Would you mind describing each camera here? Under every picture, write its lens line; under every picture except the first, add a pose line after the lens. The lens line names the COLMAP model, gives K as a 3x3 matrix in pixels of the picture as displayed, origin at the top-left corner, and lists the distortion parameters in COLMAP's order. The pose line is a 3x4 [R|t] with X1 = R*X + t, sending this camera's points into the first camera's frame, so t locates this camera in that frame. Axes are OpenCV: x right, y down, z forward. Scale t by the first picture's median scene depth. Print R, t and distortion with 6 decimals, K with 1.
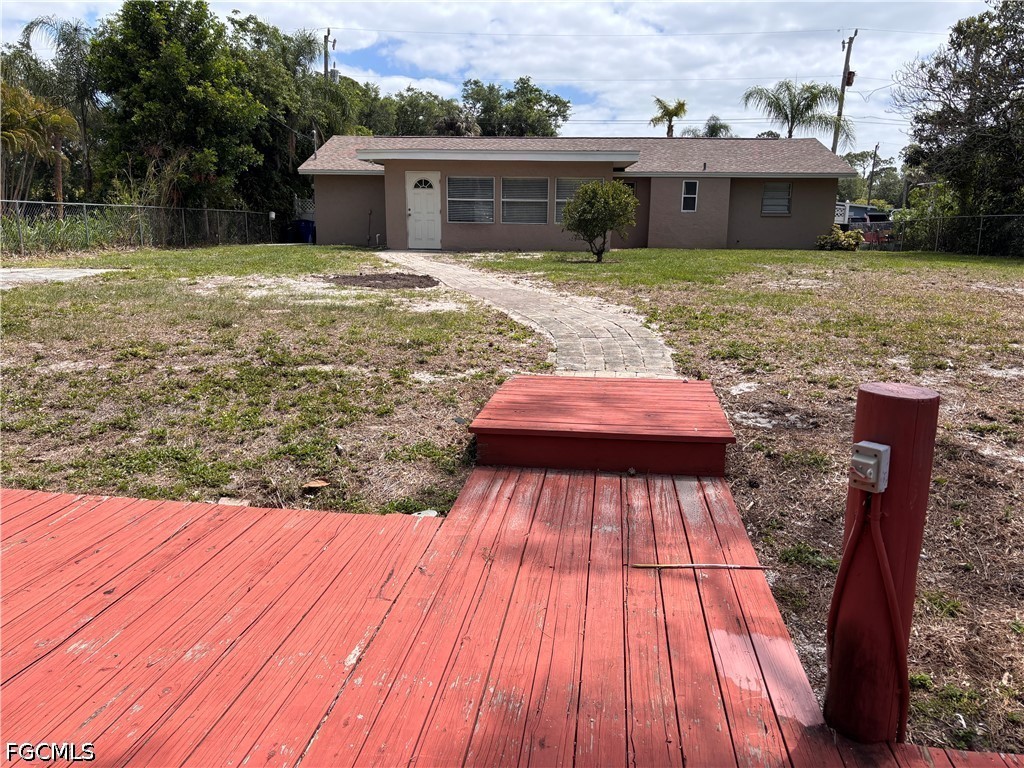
lens RADIAL K [[772.2, 0, 512.0], [0, 772.2, 384.0], [0, 0, 1]] dist [0.033906, -0.003940]
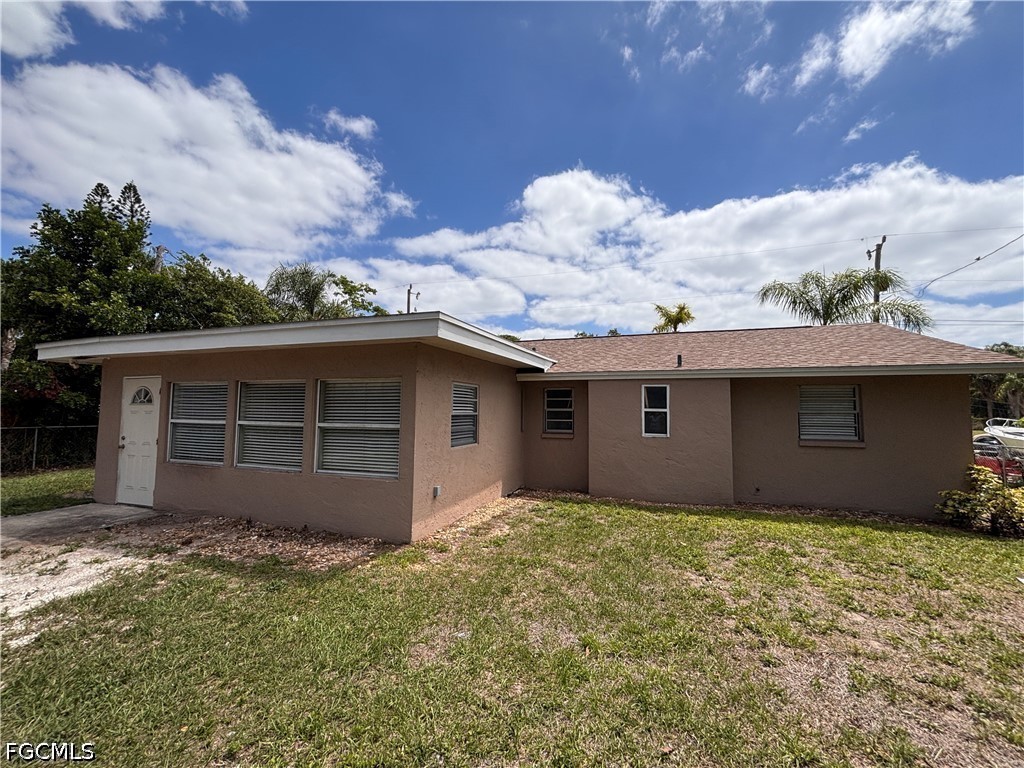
lens RADIAL K [[418.4, 0, 515.1], [0, 418.4, 391.5], [0, 0, 1]] dist [0.000509, 0.000123]
pose [[0.961375, -0.016055, -0.274772, 0.215752], [-0.055270, 0.966702, -0.249865, -0.173227], [0.269634, 0.255400, 0.928476, 0.682855]]
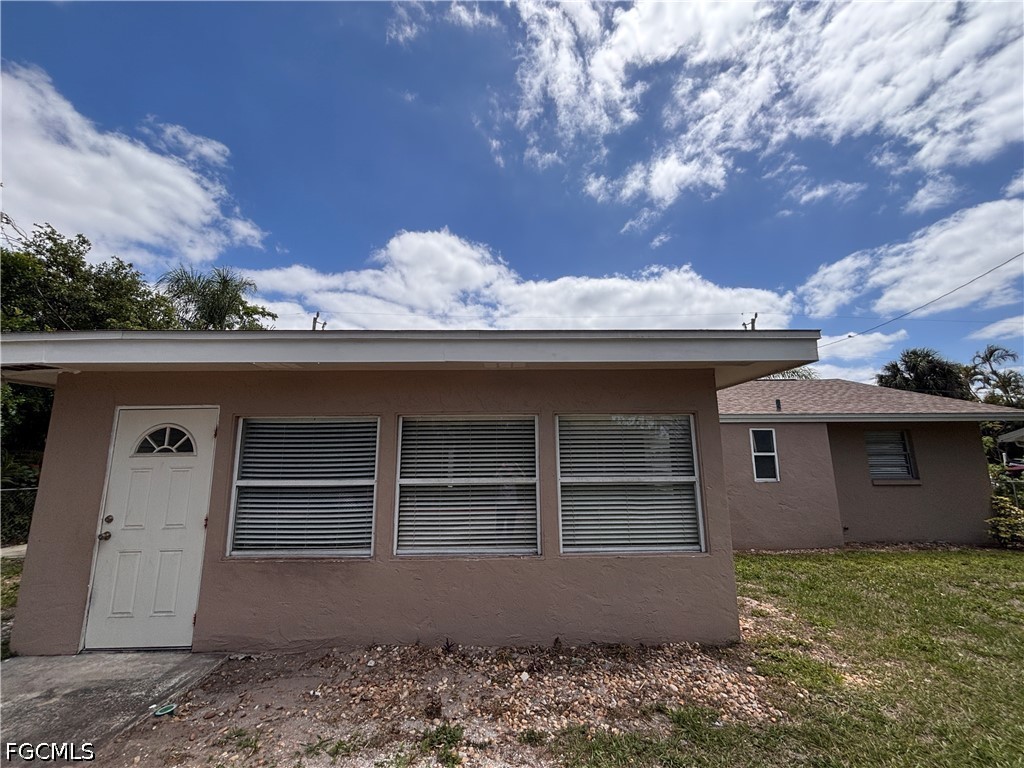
lens RADIAL K [[411.3, 0, 511.9], [0, 411.3, 385.0], [0, 0, 1]] dist [0.000233, 0.000533]
pose [[0.997050, -0.008856, 0.076243, 0.019364], [0.037353, 0.923751, -0.381168, -0.181189], [-0.067054, 0.382892, 0.921356, 0.714348]]
